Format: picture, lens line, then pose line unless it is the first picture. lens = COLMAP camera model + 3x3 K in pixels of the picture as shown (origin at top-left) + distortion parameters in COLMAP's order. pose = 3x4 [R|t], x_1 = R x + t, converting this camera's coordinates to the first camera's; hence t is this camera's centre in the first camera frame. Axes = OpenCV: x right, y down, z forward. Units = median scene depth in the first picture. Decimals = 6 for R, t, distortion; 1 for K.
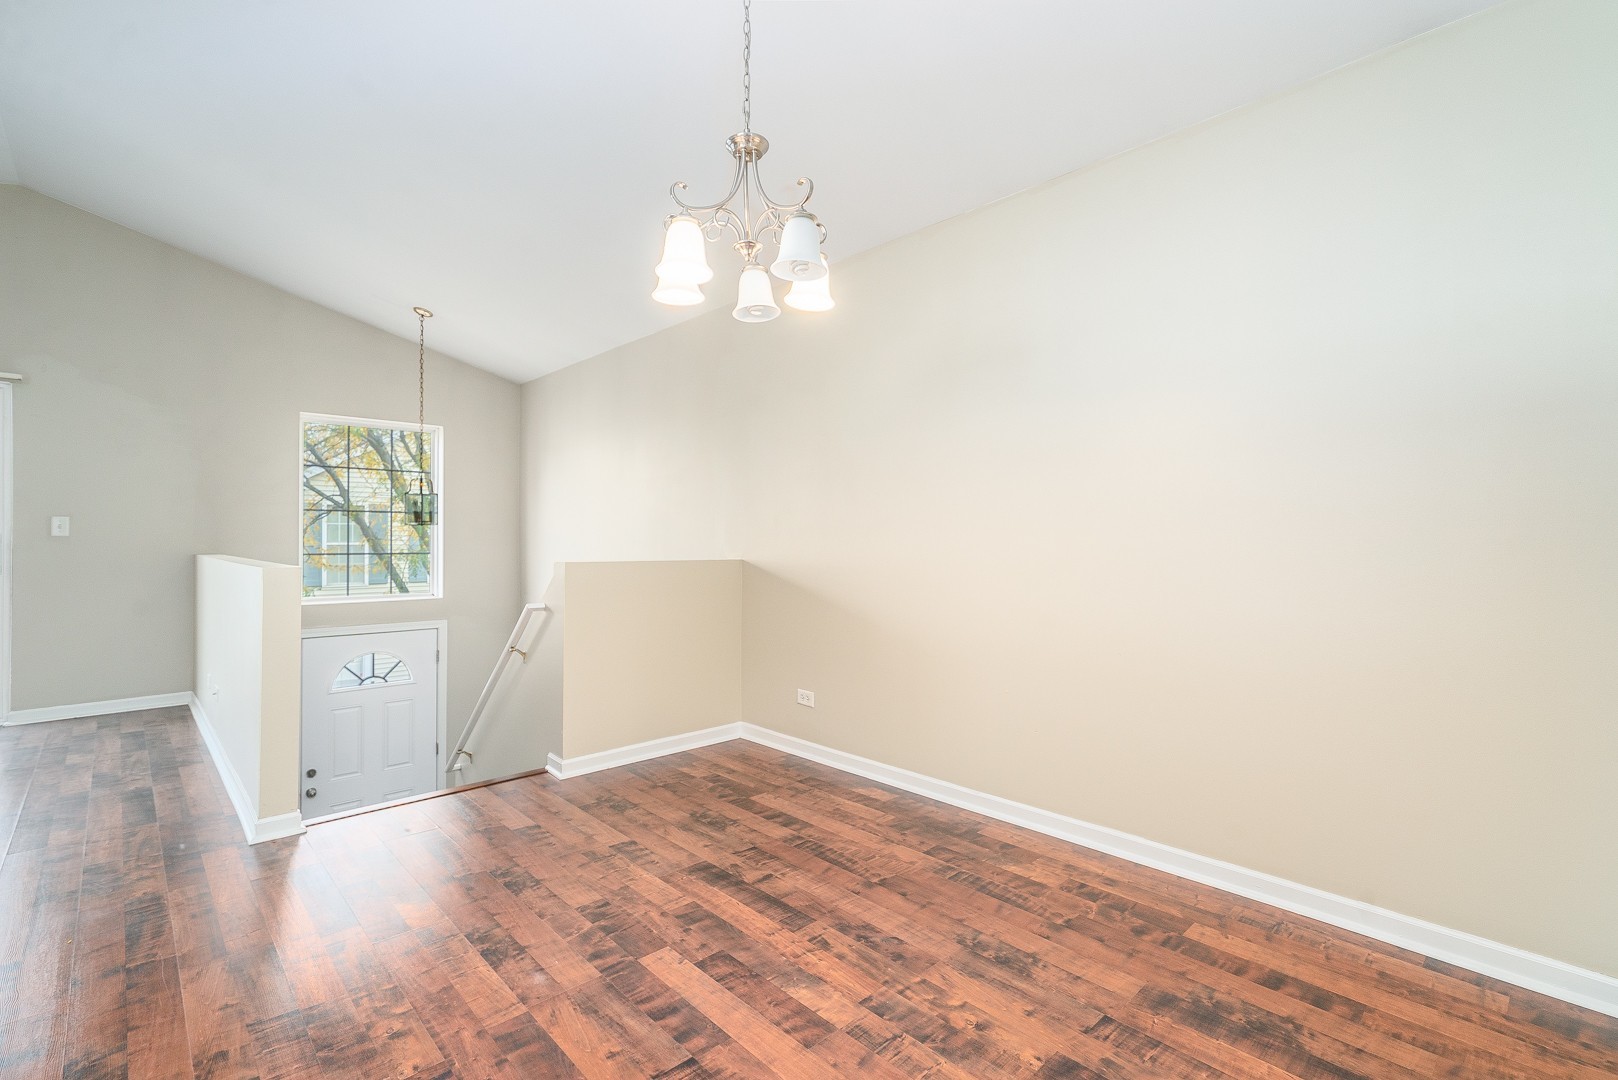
lens RADIAL K [[741.7, 0, 804.7], [0, 741.7, 556.8], [0, 0, 1]] dist [-0.001641, 0.008772]
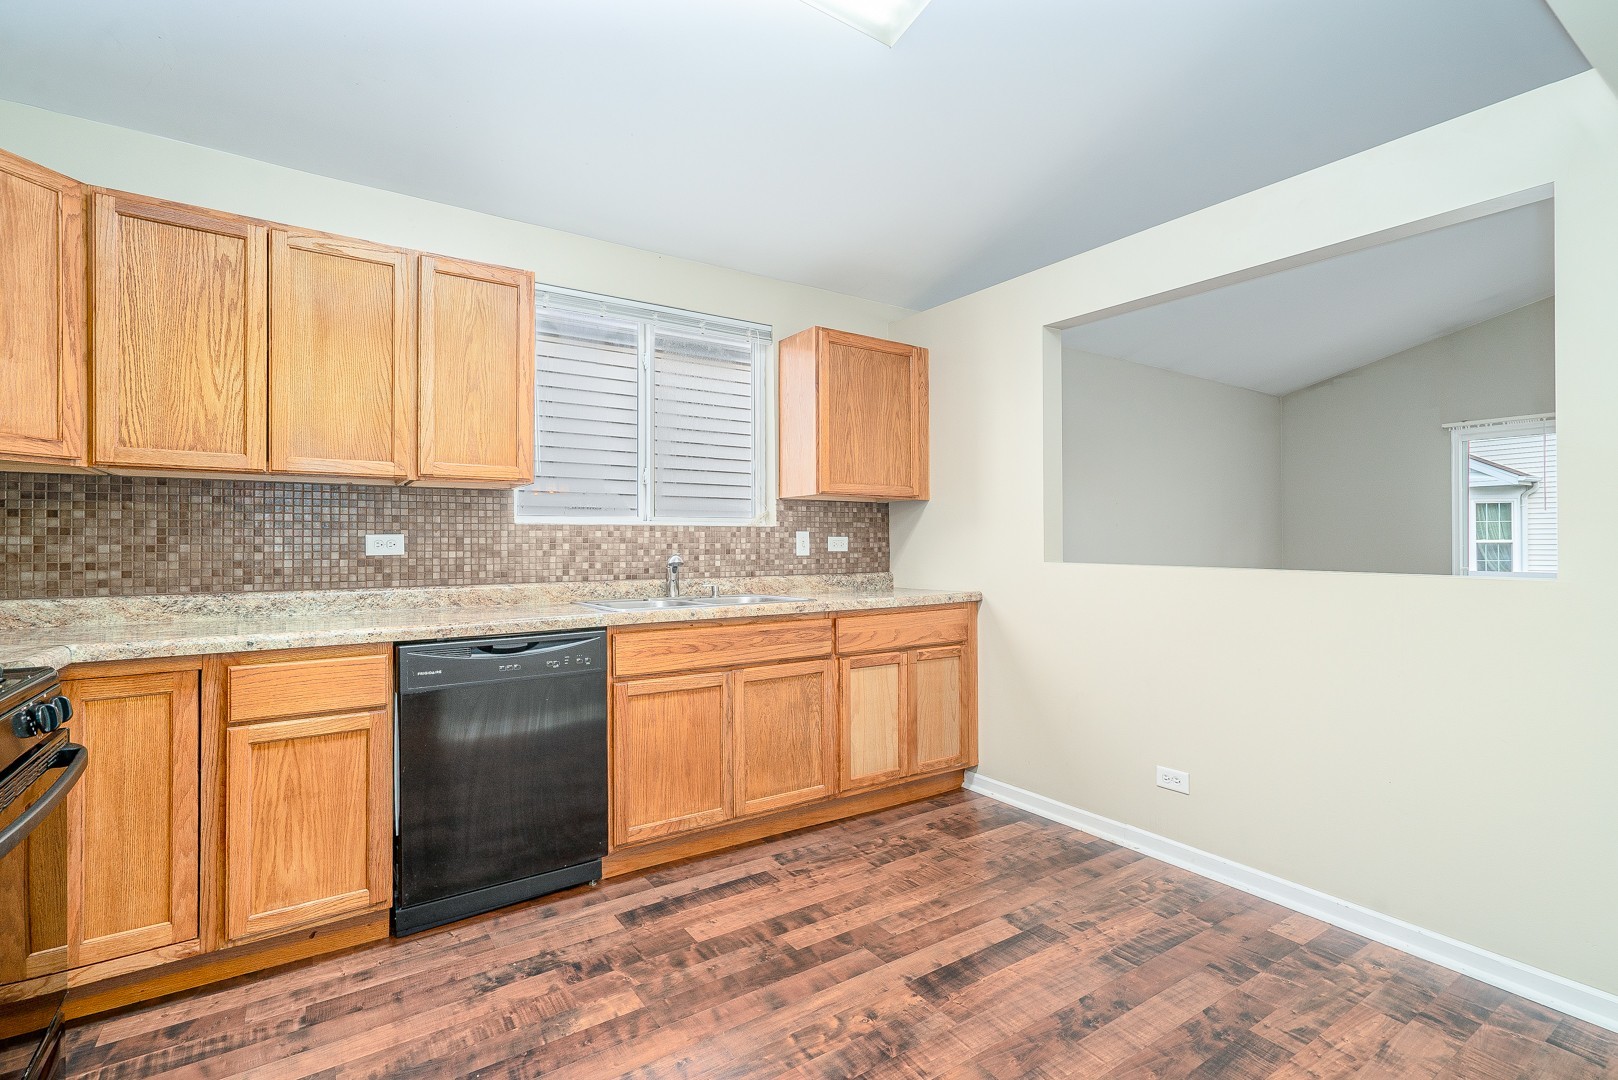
lens RADIAL K [[741.7, 0, 804.7], [0, 741.7, 556.8], [0, 0, 1]] dist [-0.001641, 0.008772]
pose [[0.148538, 0.009119, 0.988865, -0.830621], [0.030754, 0.999431, -0.013836, -0.009006], [-0.988428, 0.032467, 0.148173, 0.916272]]
